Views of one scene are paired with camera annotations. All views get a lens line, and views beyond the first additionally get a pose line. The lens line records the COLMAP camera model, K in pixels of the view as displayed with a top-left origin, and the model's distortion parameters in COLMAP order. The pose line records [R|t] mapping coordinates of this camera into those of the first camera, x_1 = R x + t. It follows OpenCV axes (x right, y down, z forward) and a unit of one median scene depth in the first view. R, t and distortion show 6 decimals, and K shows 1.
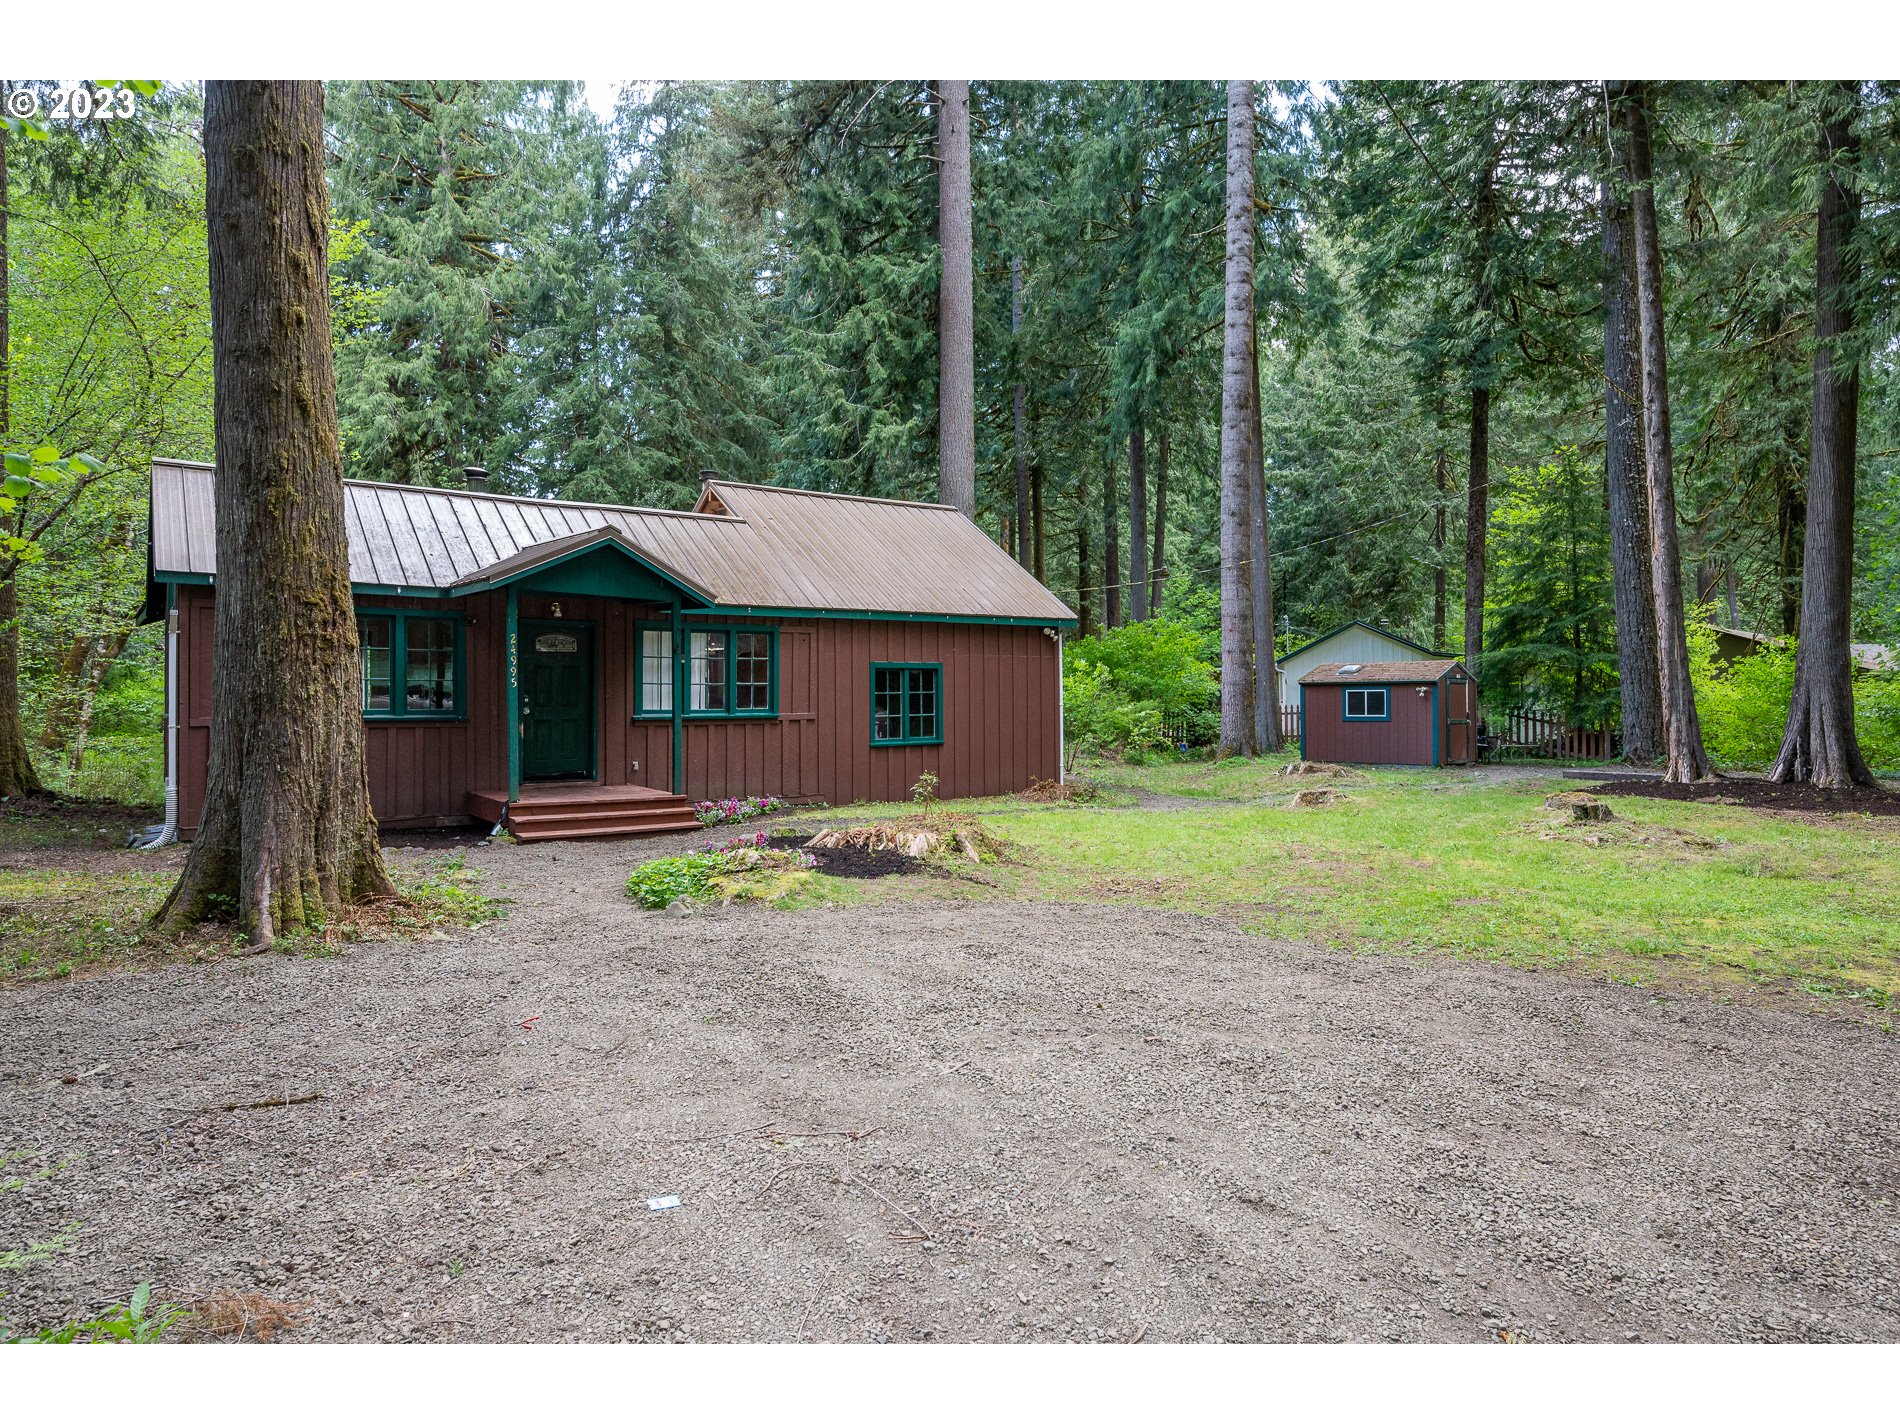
lens RADIAL K [[1136.7, 0, 956.0], [0, 1136.7, 688.9], [0, 0, 1]] dist [0.001470, 0.000423]
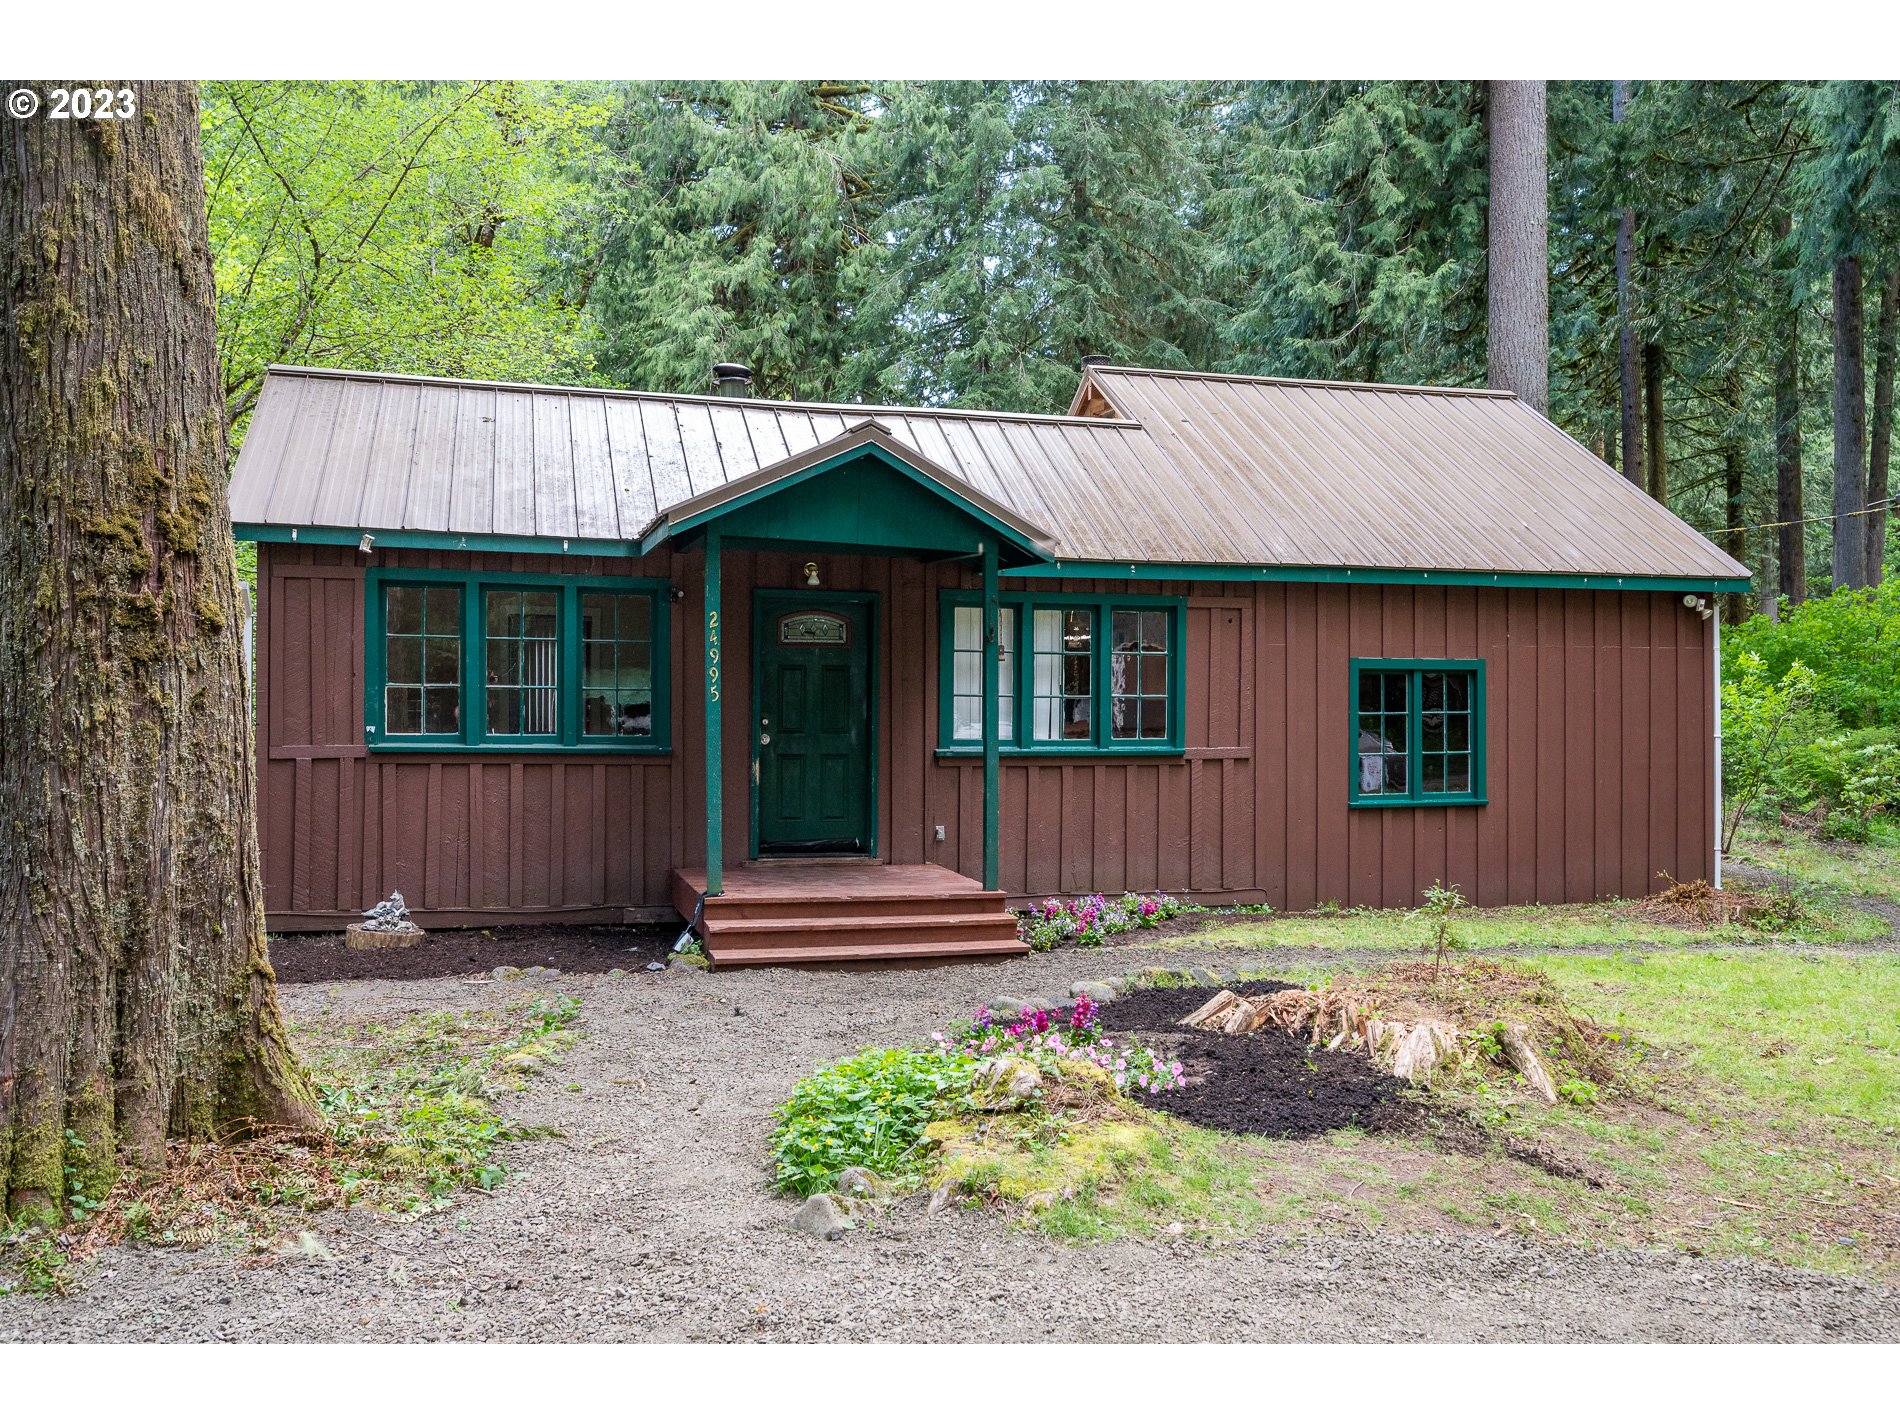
lens RADIAL K [[1542.2, 0, 950.0], [0, 1542.2, 712.5], [0, 0, 1]] dist [-0.007546, -0.001536]
pose [[0.938569, 0.007079, -0.345019, 0.002812], [-0.004347, 0.999953, 0.008694, -0.002683], [0.345065, -0.006660, 0.938555, 0.224109]]
